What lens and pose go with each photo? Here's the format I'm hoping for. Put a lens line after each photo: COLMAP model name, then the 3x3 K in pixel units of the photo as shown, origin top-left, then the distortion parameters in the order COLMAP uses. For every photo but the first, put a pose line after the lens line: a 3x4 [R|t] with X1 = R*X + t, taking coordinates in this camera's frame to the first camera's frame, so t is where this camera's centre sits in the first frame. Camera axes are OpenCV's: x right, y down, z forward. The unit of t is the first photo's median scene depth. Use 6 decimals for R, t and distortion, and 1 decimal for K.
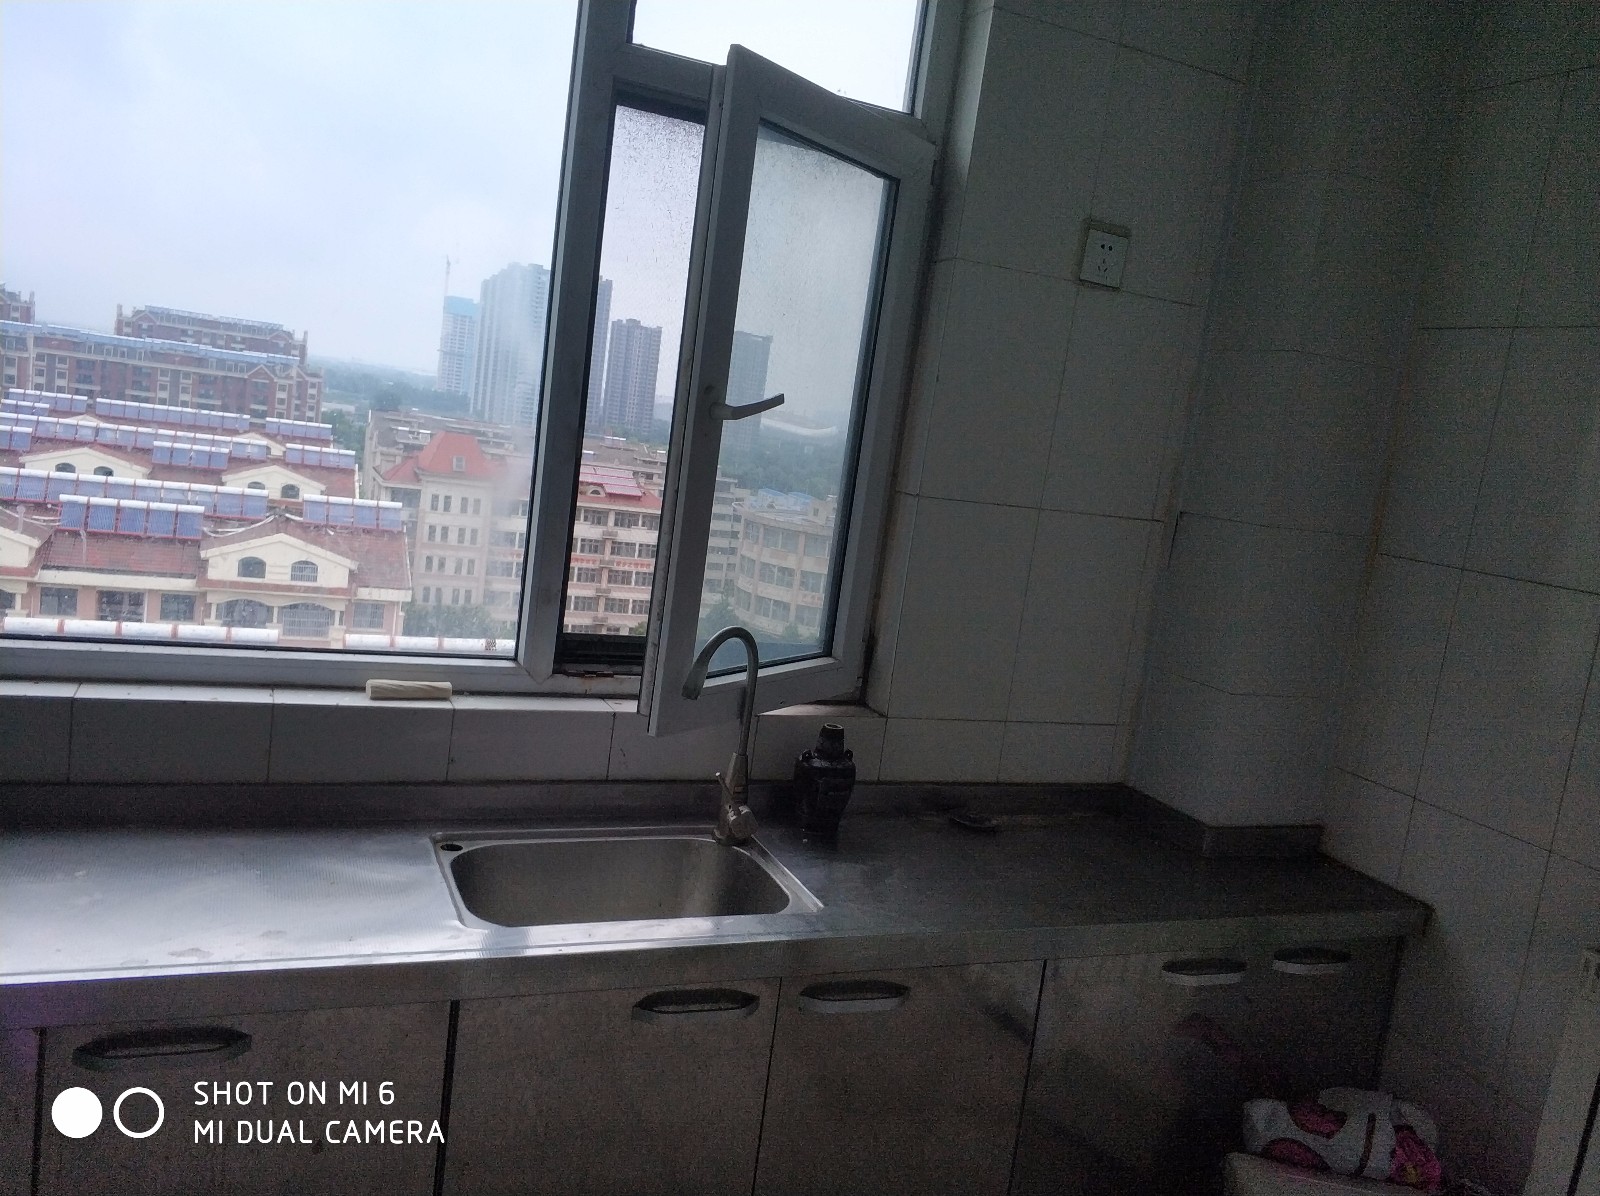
lens RADIAL K [[1242.1, 0, 809.3], [0, 1242.1, 585.5], [0, 0, 1]] dist [0.030592, -0.044670]
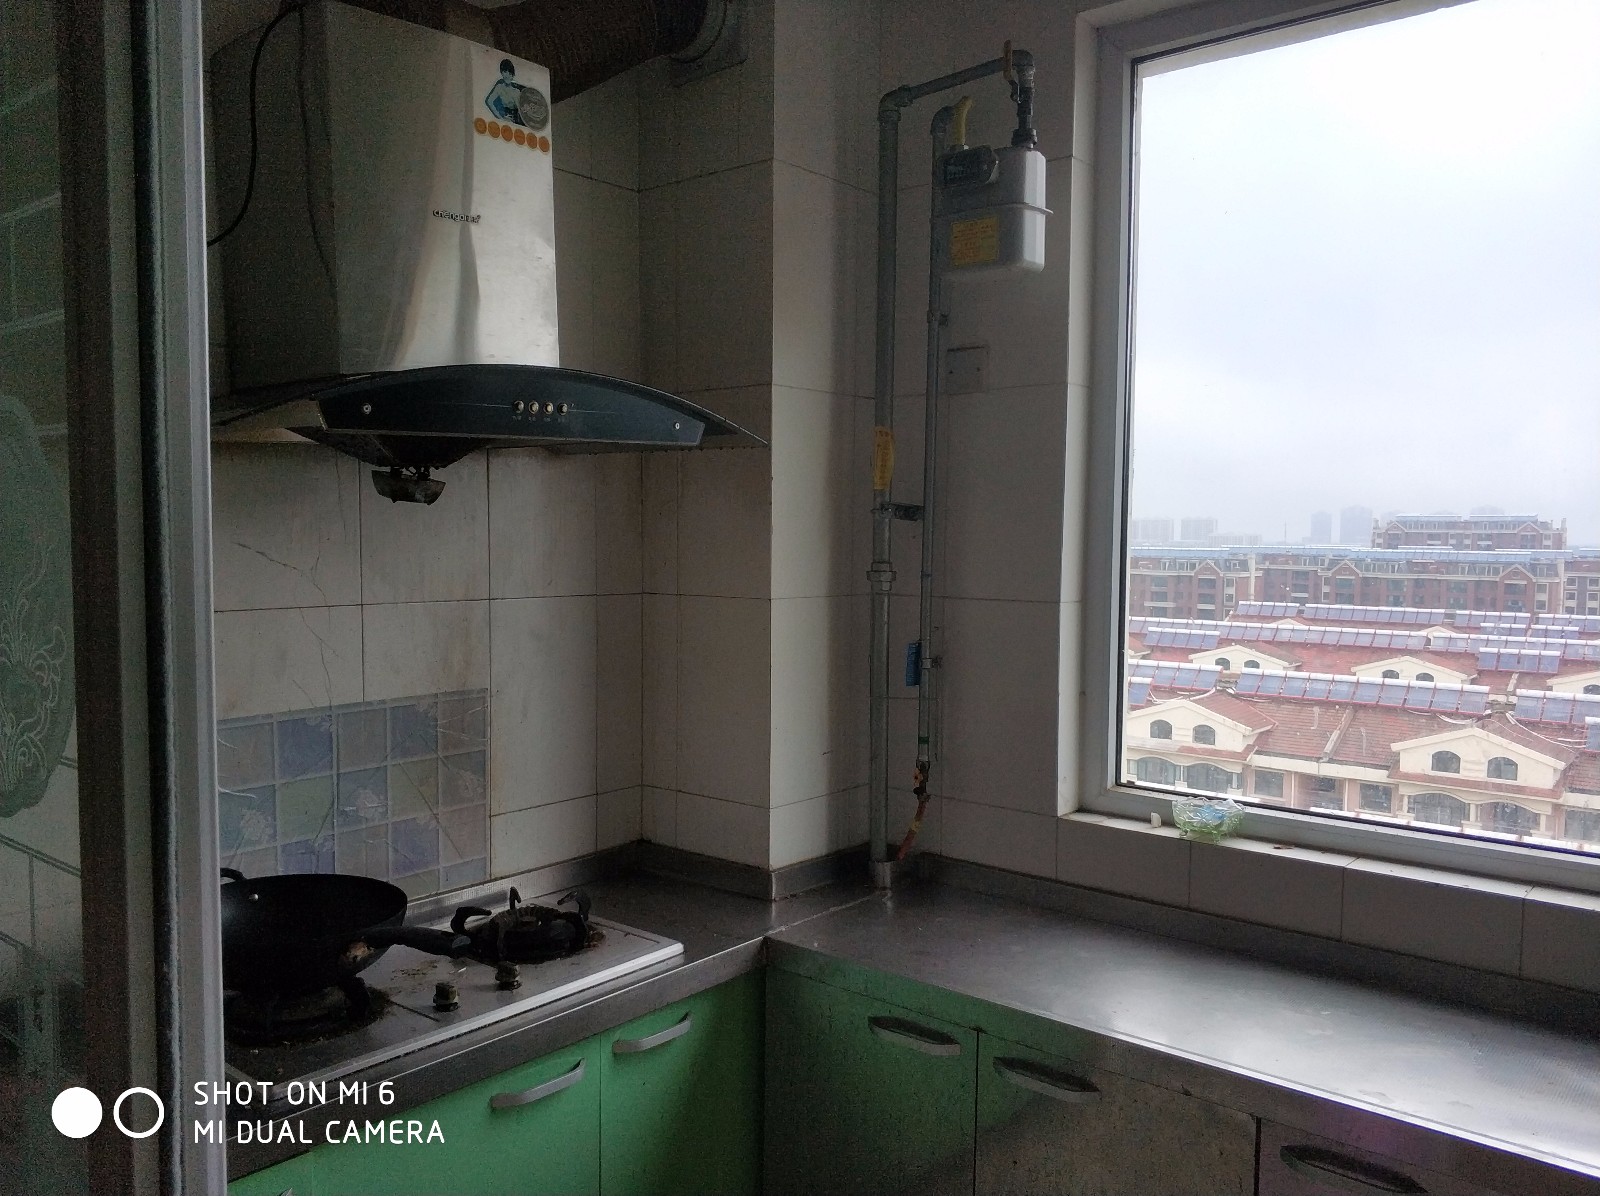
lens RADIAL K [[1242.1, 0, 801.6], [0, 1242.1, 607.3], [0, 0, 1]] dist [0.030592, -0.044670]
pose [[0.448875, -0.076772, -0.890291, 0.132656], [-0.066721, 0.990642, -0.119066, 0.009967], [0.891100, 0.112847, 0.439552, 0.061431]]
